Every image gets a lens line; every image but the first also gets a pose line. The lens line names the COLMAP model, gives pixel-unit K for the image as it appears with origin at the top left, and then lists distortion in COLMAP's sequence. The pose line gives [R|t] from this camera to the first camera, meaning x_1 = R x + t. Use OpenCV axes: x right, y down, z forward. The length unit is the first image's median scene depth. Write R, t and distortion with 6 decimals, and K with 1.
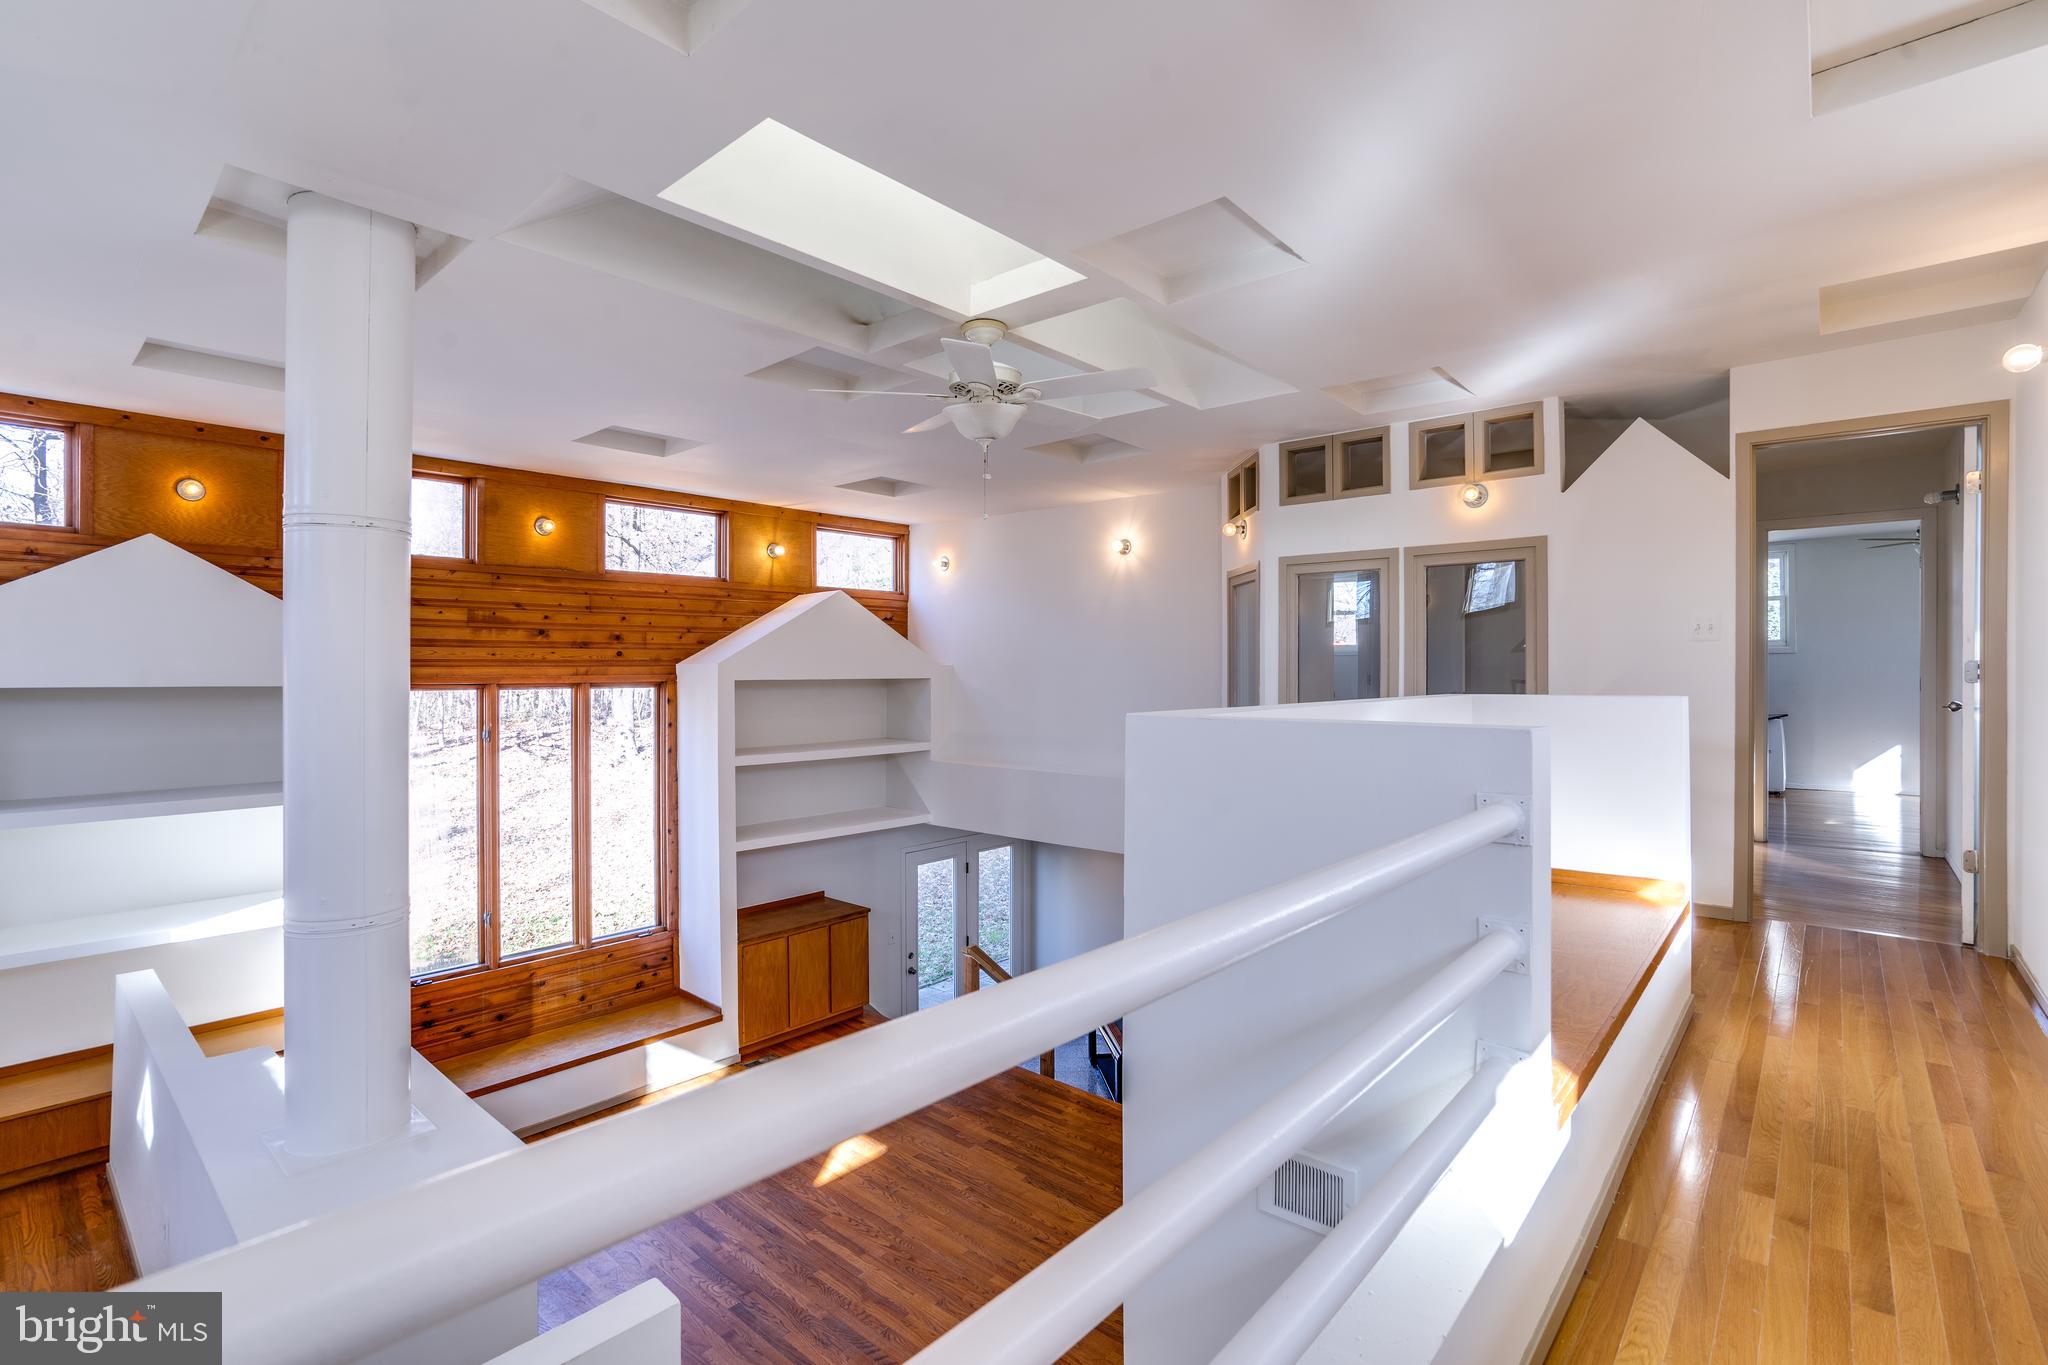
lens RADIAL K [[948.2, 0, 1030.7], [0, 948.2, 672.5], [0, 0, 1]] dist [-0.040568, 0.019430]
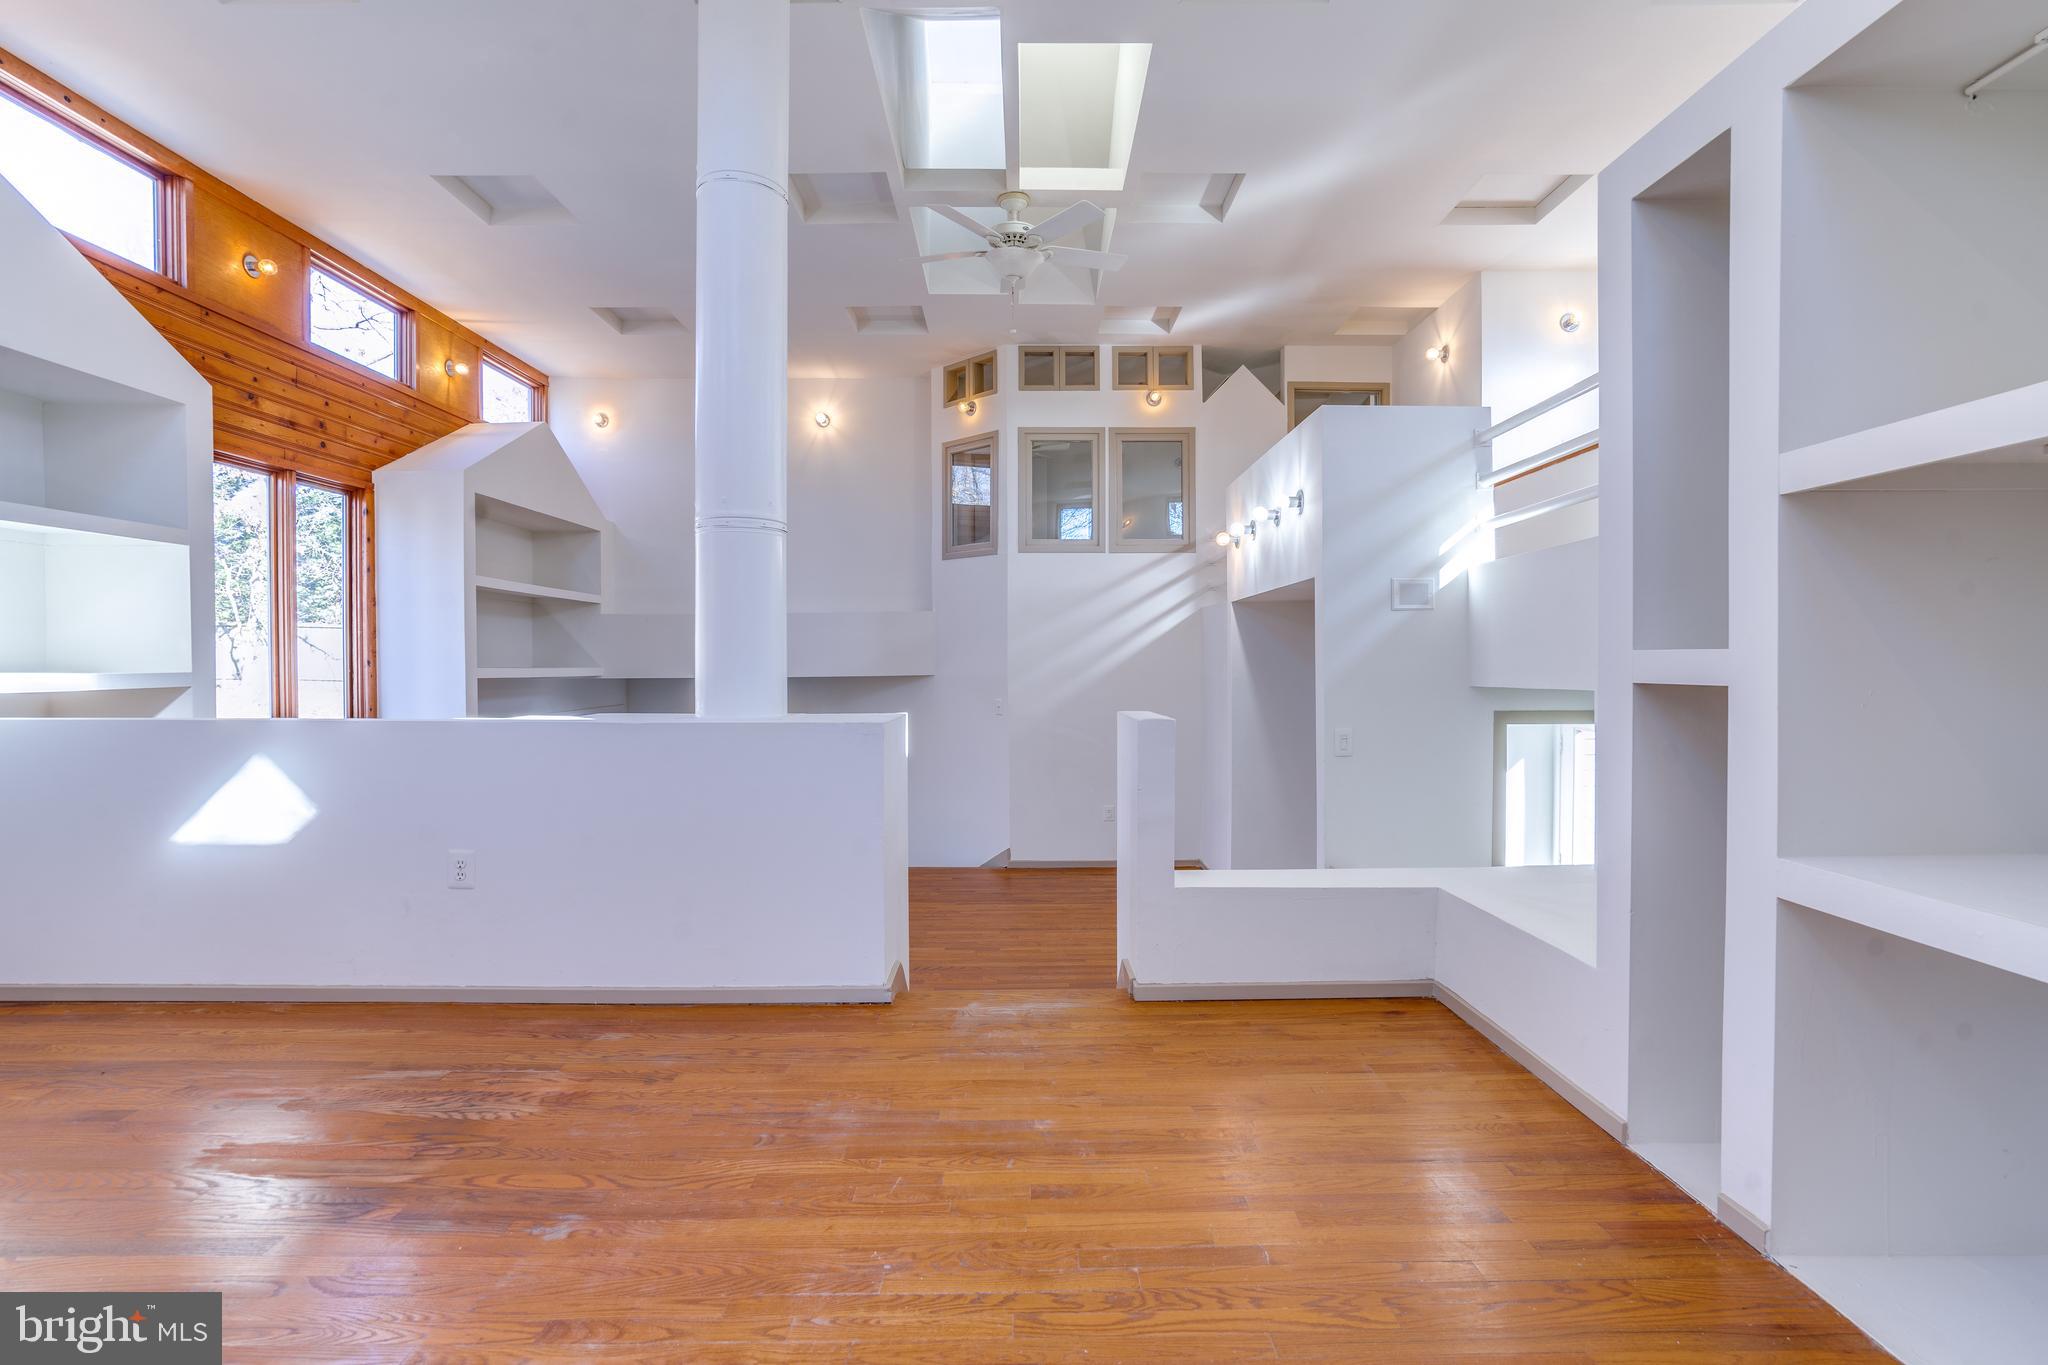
lens RADIAL K [[963.6, 0, 1023.1], [0, 963.6, 677.5], [0, 0, 1]] dist [-0.041283, 0.020389]
pose [[0.748851, -0.011657, 0.662636, -0.571600], [0.003496, 0.999901, 0.013639, 0.193052], [-0.662729, -0.007897, 0.748817, -0.056303]]
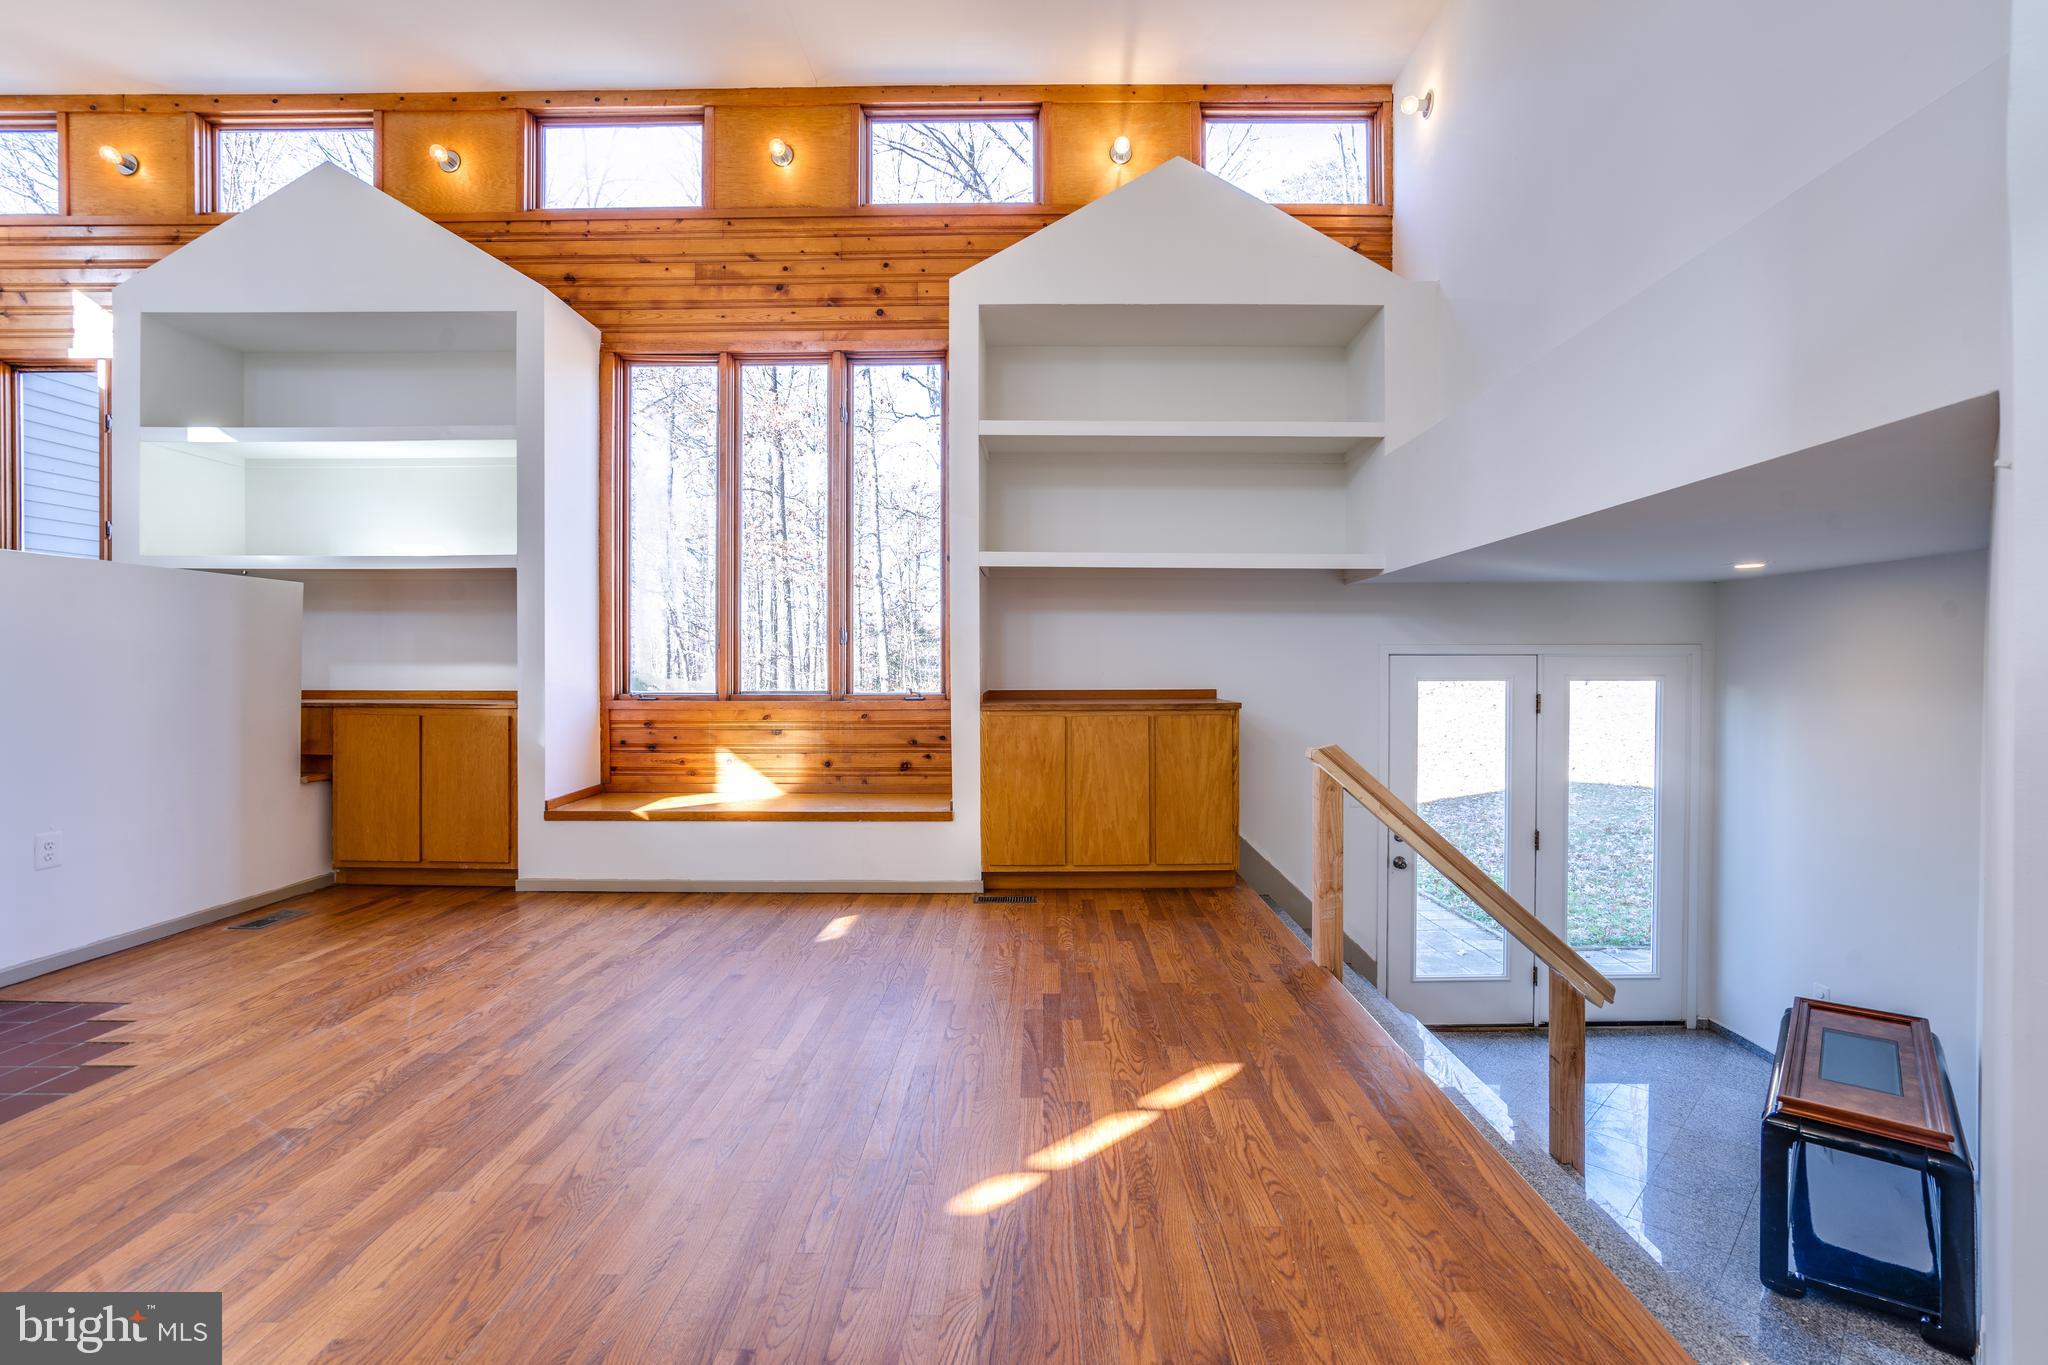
lens RADIAL K [[948.2, 0, 1025.8], [0, 948.2, 676.6], [0, 0, 1]] dist [-0.040568, 0.019430]
pose [[0.650944, 0.007703, -0.759087, 0.221571], [-0.003949, 0.999969, 0.006761, 0.282124], [0.759115, -0.001403, 0.650955, 0.647766]]
